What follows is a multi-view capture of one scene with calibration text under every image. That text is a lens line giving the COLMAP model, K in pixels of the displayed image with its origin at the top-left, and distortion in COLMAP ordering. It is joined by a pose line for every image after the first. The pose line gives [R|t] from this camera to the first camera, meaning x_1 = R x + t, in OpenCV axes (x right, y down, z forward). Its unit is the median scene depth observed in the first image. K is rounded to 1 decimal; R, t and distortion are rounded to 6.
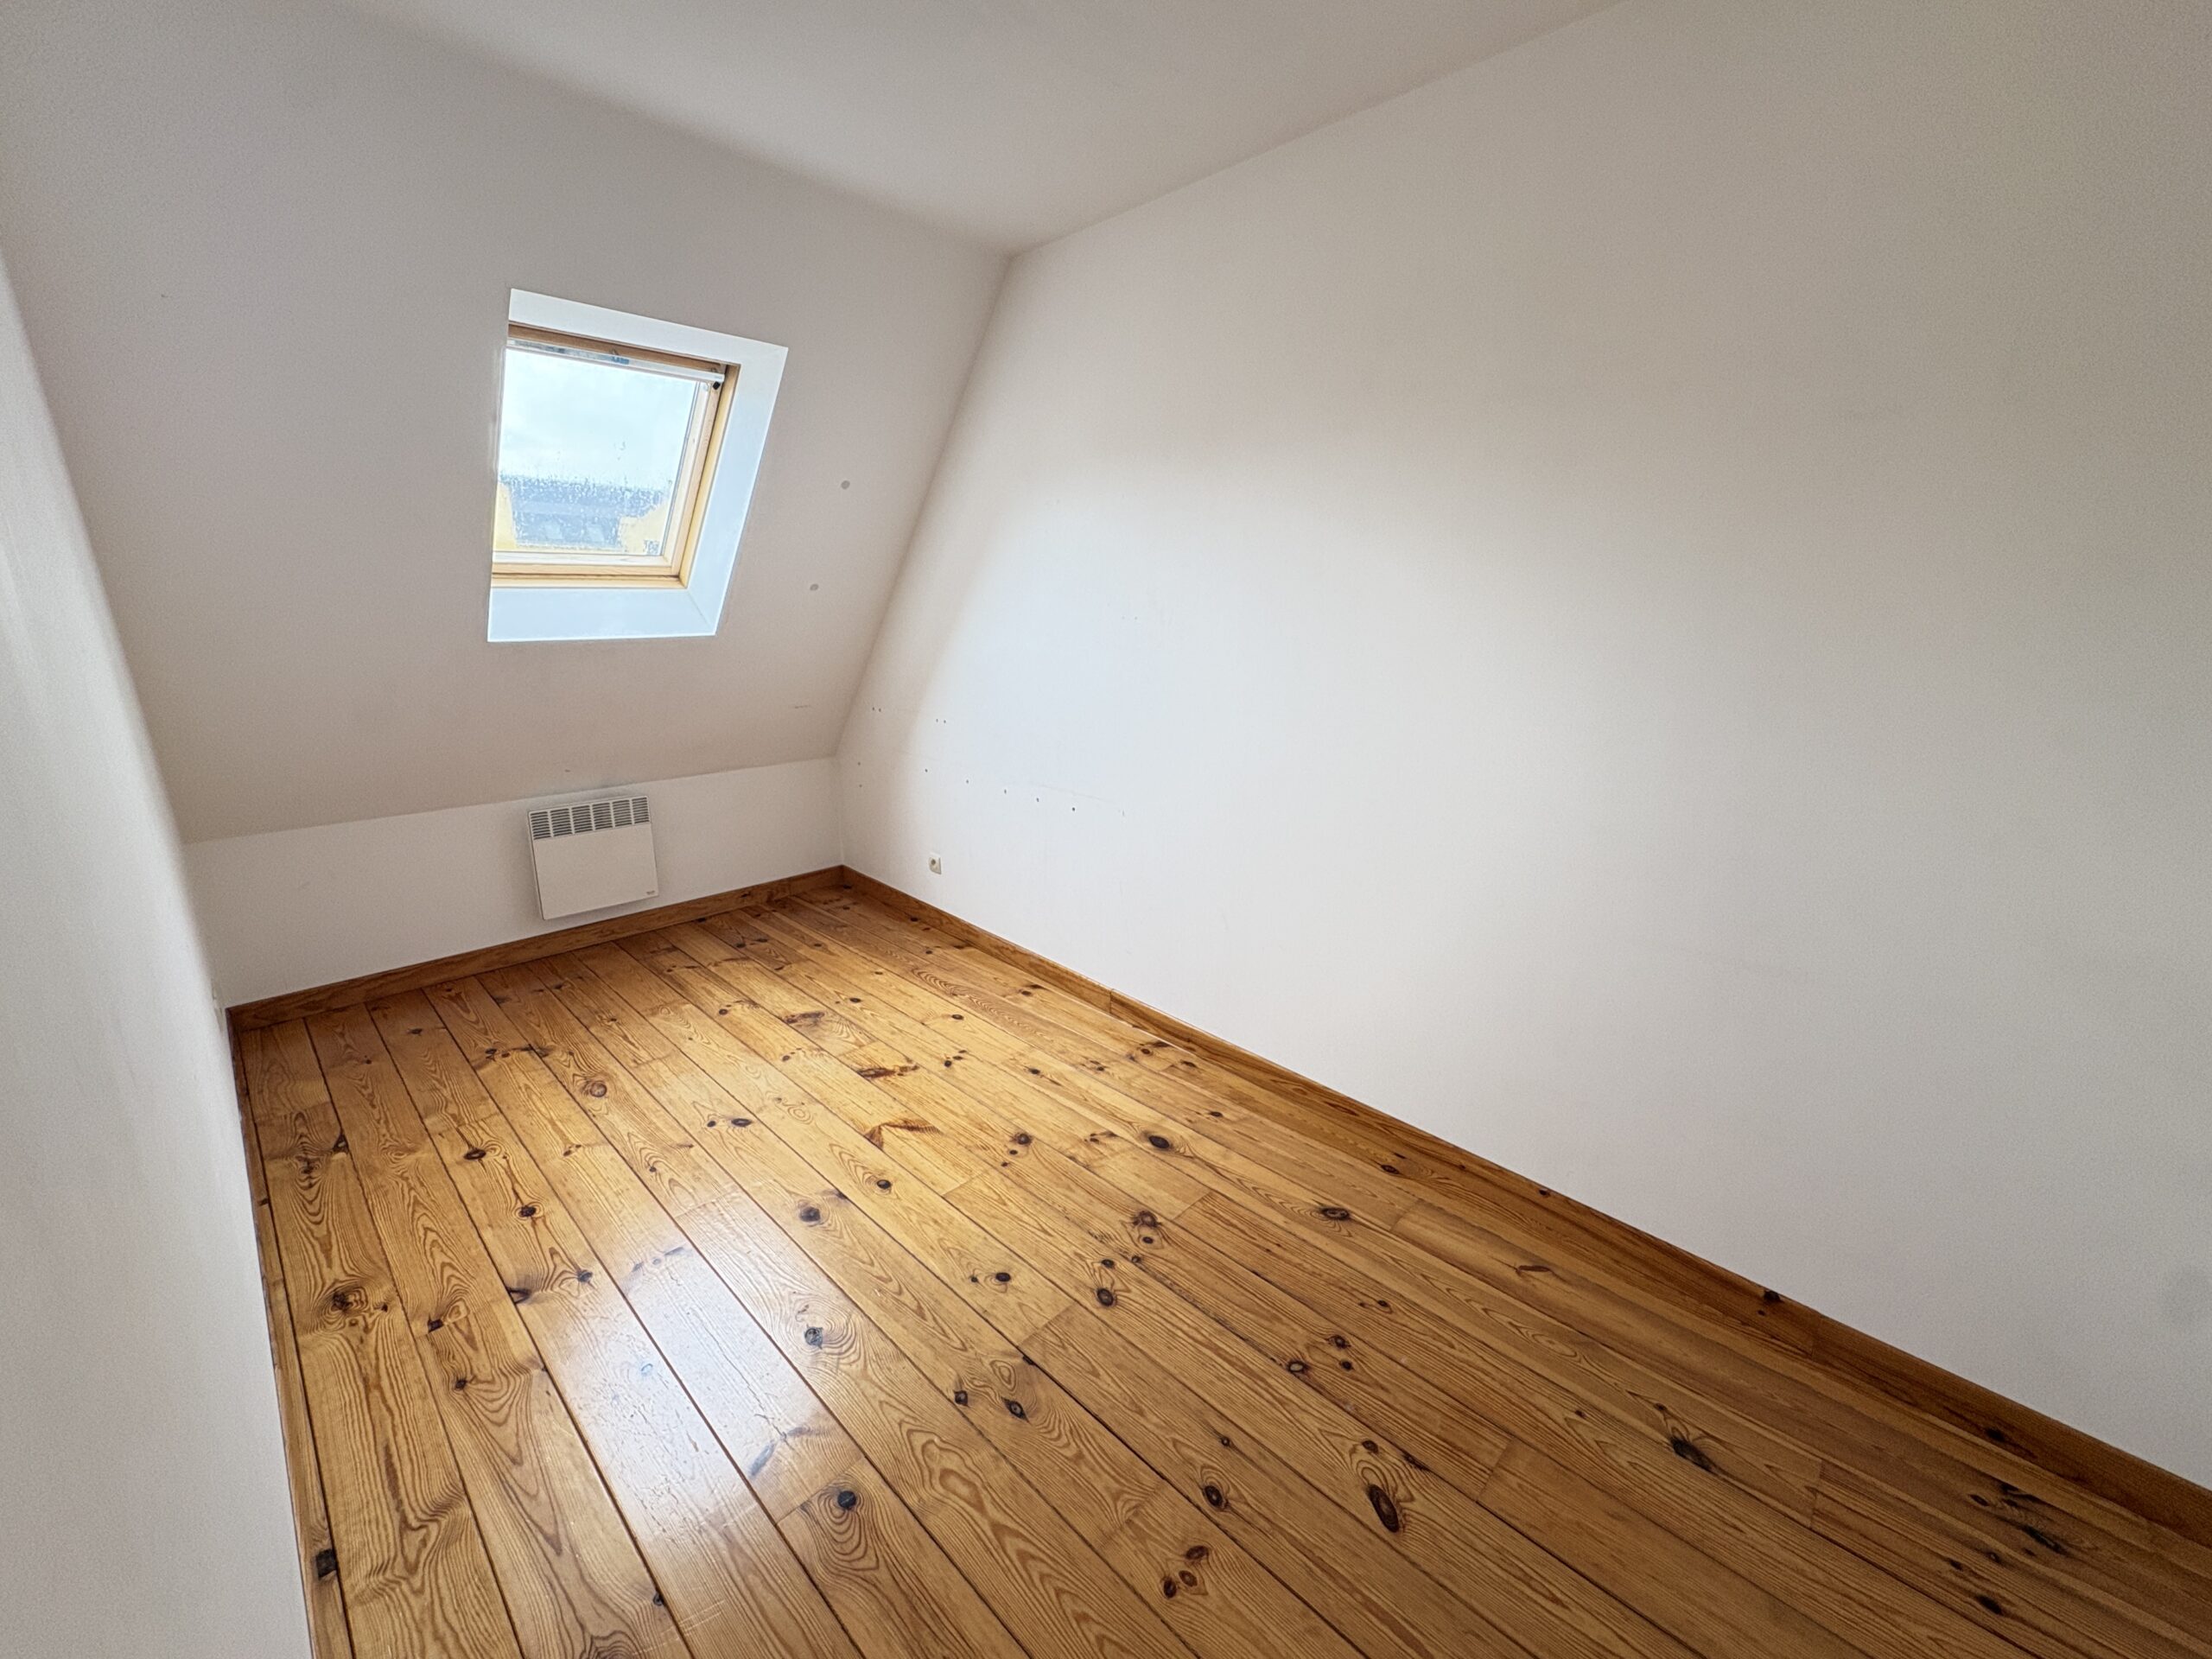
lens RADIAL K [[883.1, 0, 1107.7], [0, 883.1, 829.0], [0, 0, 1]] dist [0.000089, -0.000060]
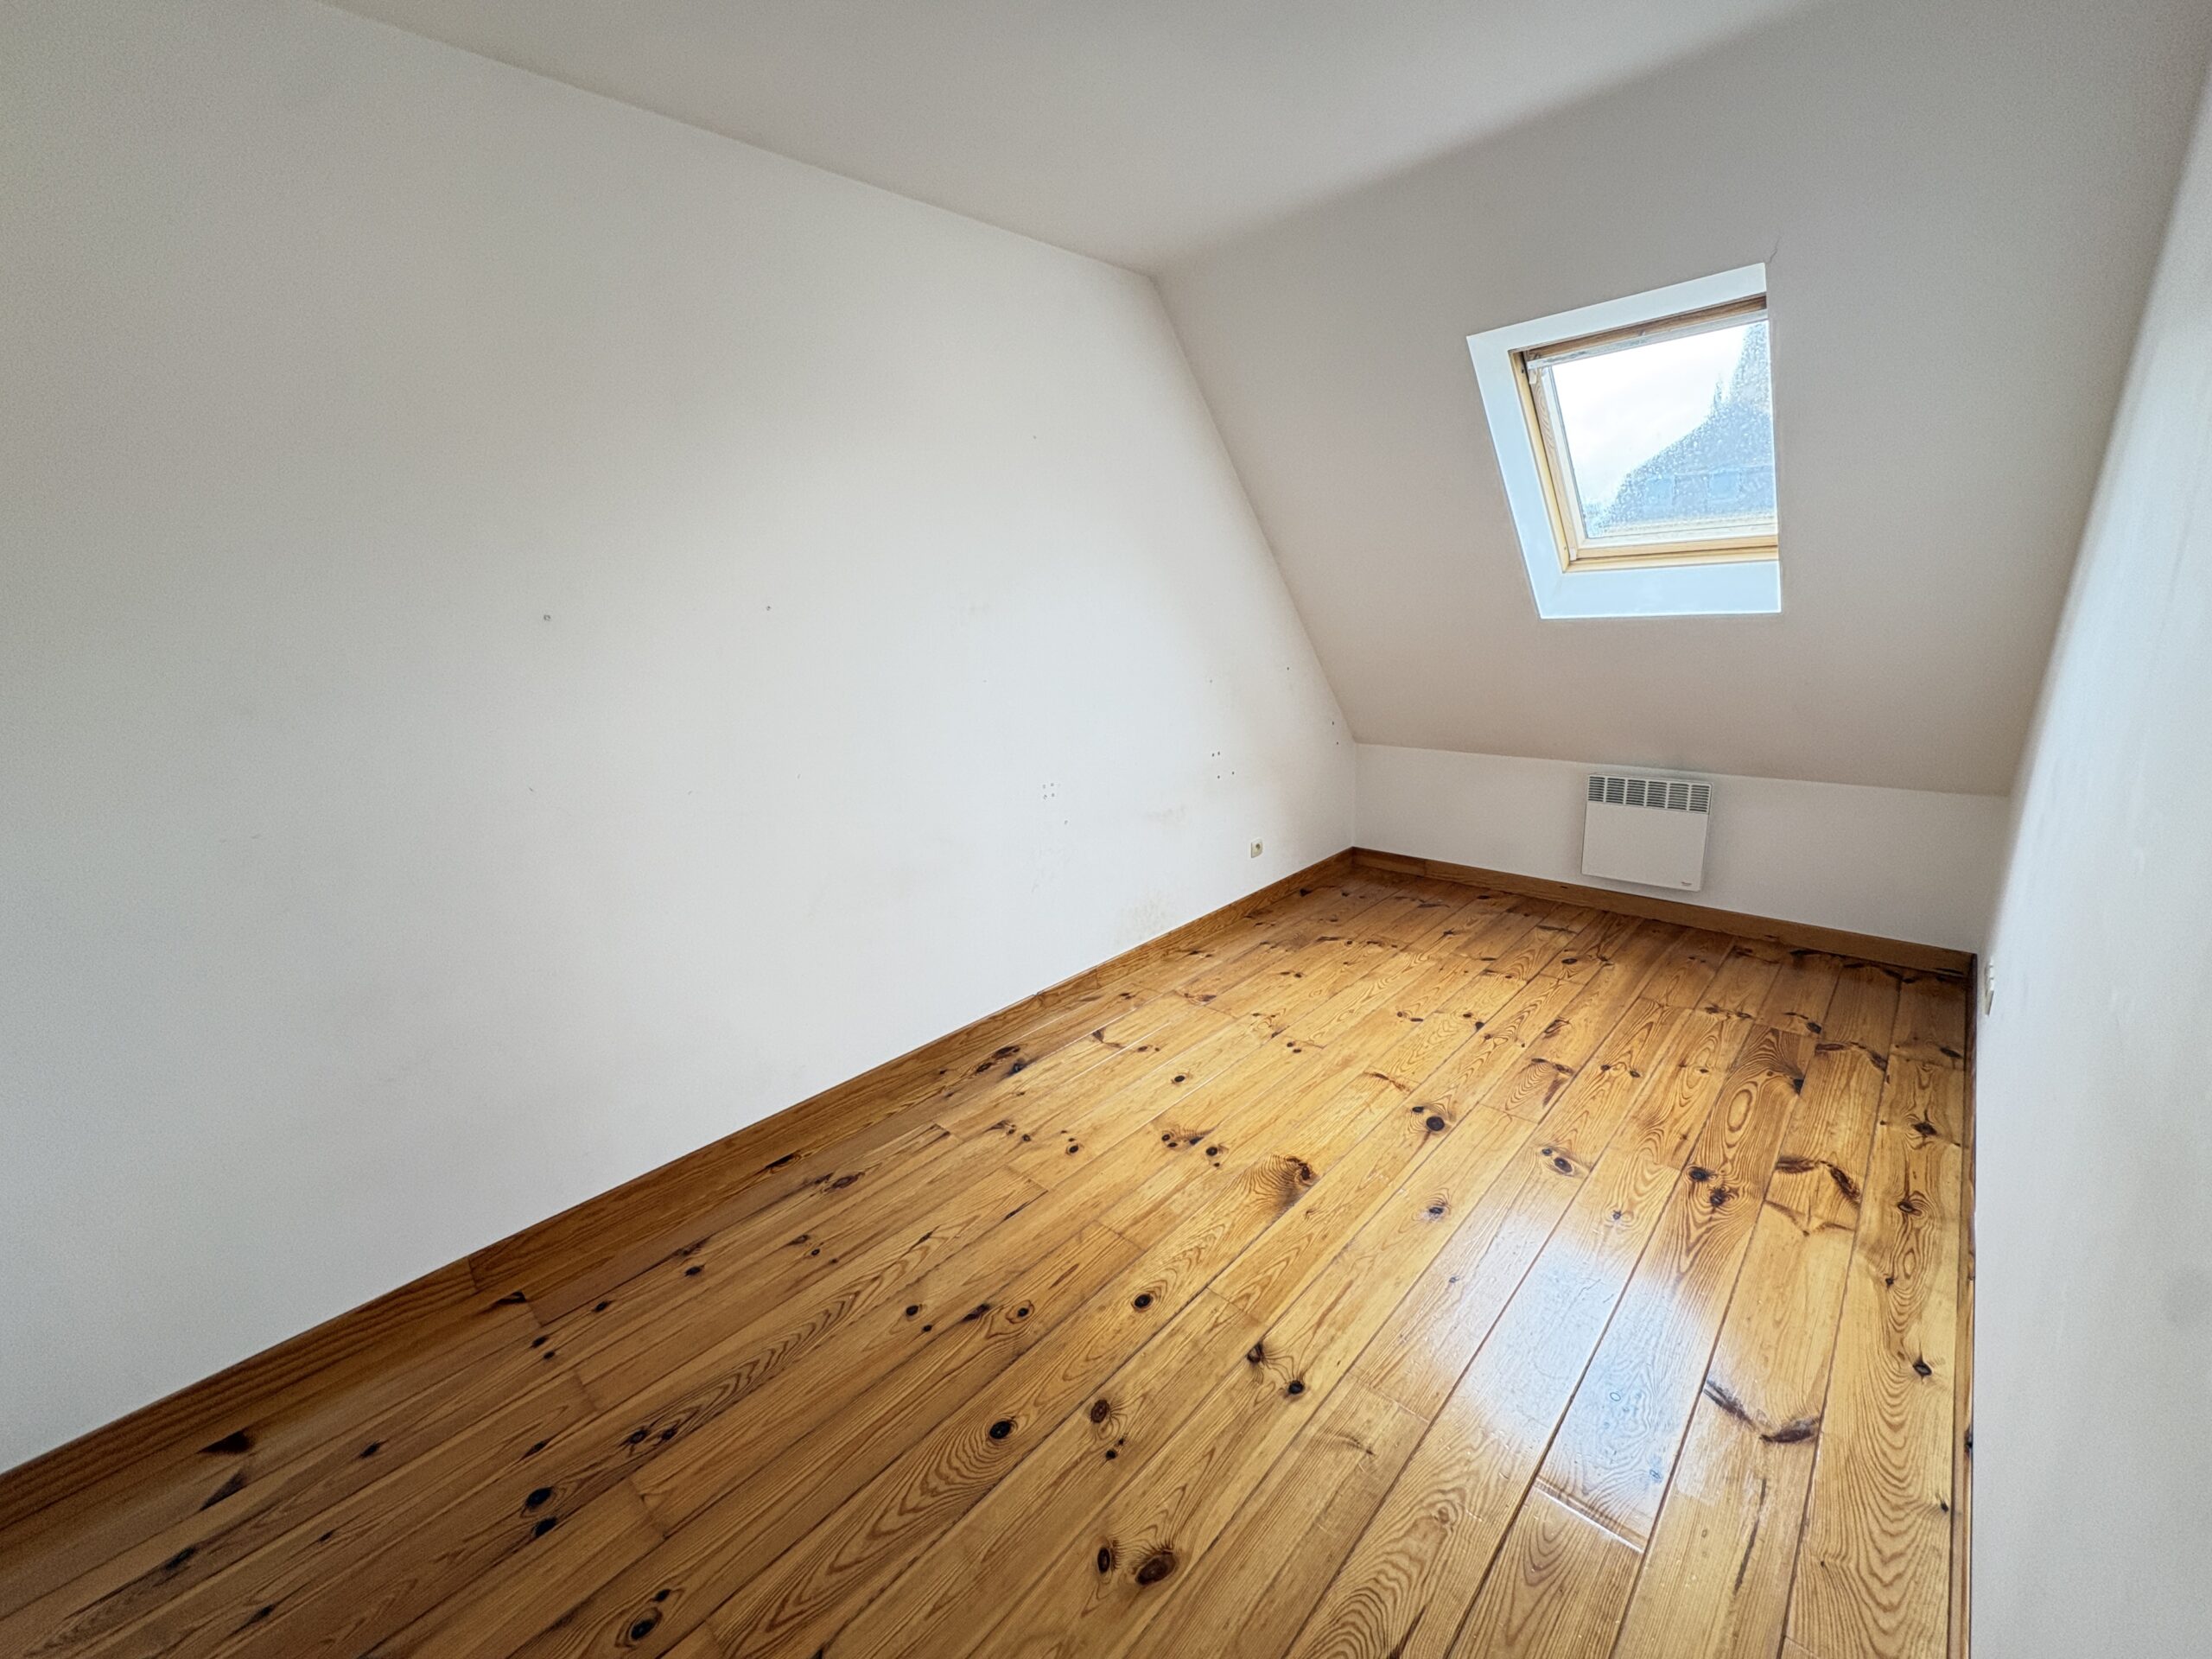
lens RADIAL K [[883.1, 0, 1107.9], [0, 883.1, 829.4], [0, 0, 1]] dist [0.000089, -0.000060]
pose [[-0.029549, 0.228480, -0.973100, 0.446804], [-0.198745, 0.952744, 0.229735, -0.086363], [0.979606, 0.200187, 0.017256, 0.390878]]
